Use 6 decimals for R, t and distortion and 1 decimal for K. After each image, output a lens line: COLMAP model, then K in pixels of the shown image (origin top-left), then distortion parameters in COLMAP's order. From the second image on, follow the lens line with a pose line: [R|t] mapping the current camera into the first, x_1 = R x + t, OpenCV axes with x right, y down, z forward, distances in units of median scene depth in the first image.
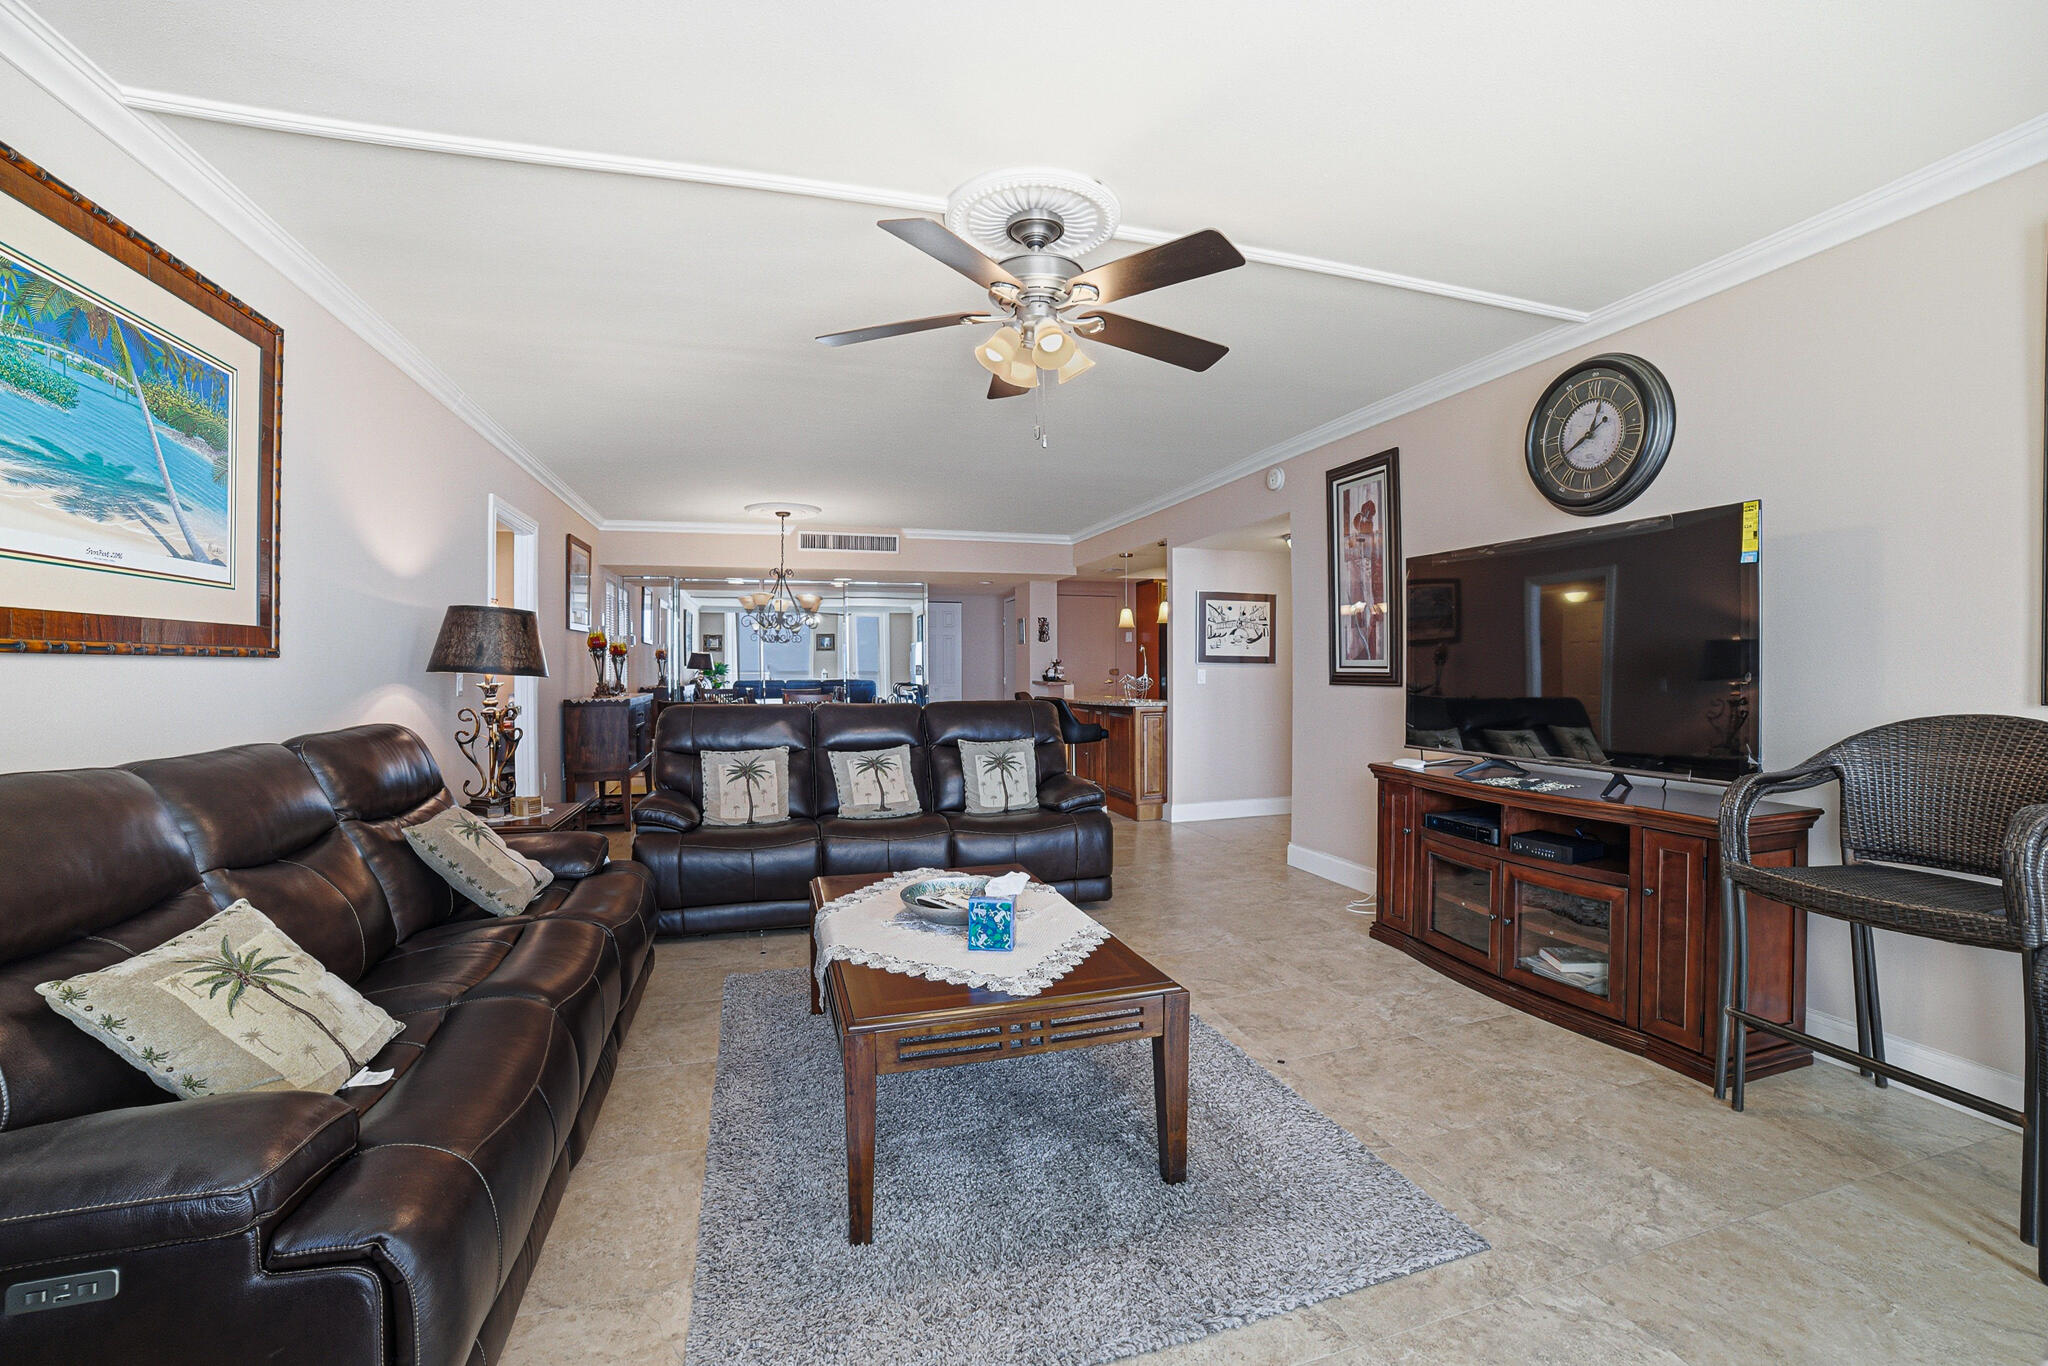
lens RADIAL K [[863.4, 0, 1024.0], [0, 863.4, 683.0], [0, 0, 1]] dist [-0.118820, 0.050674]
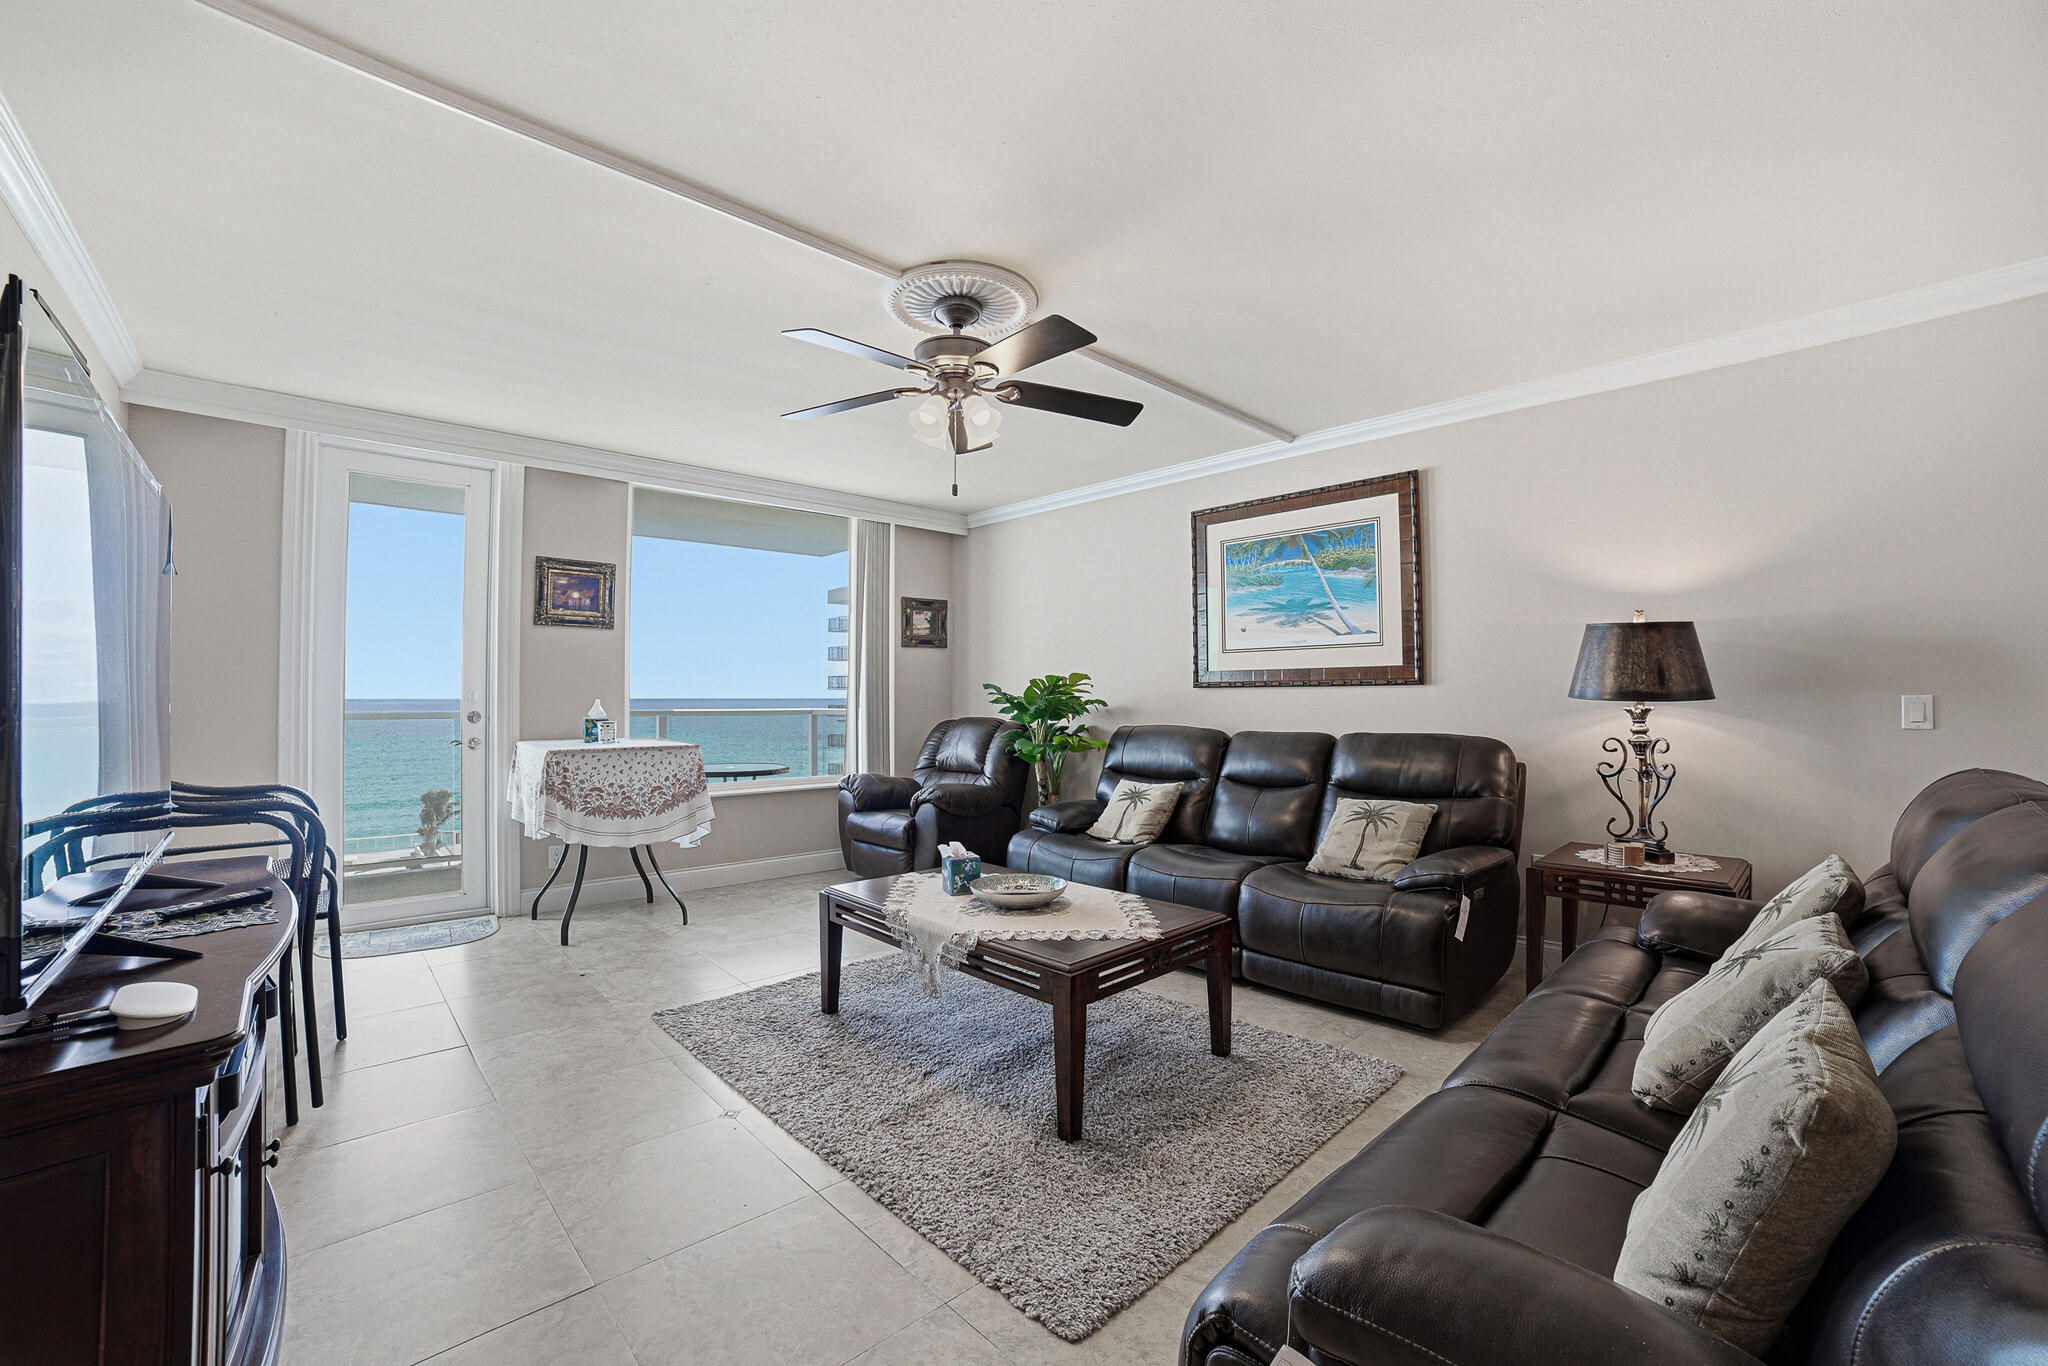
lens RADIAL K [[863.4, 0, 1024.0], [0, 863.4, 683.0], [0, 0, 1]] dist [-0.118820, 0.050674]
pose [[-0.922819, -0.007270, -0.385164, 0.421084], [-0.010625, 0.999922, 0.006581, -0.044173], [0.385087, 0.010165, -0.922824, 2.499918]]
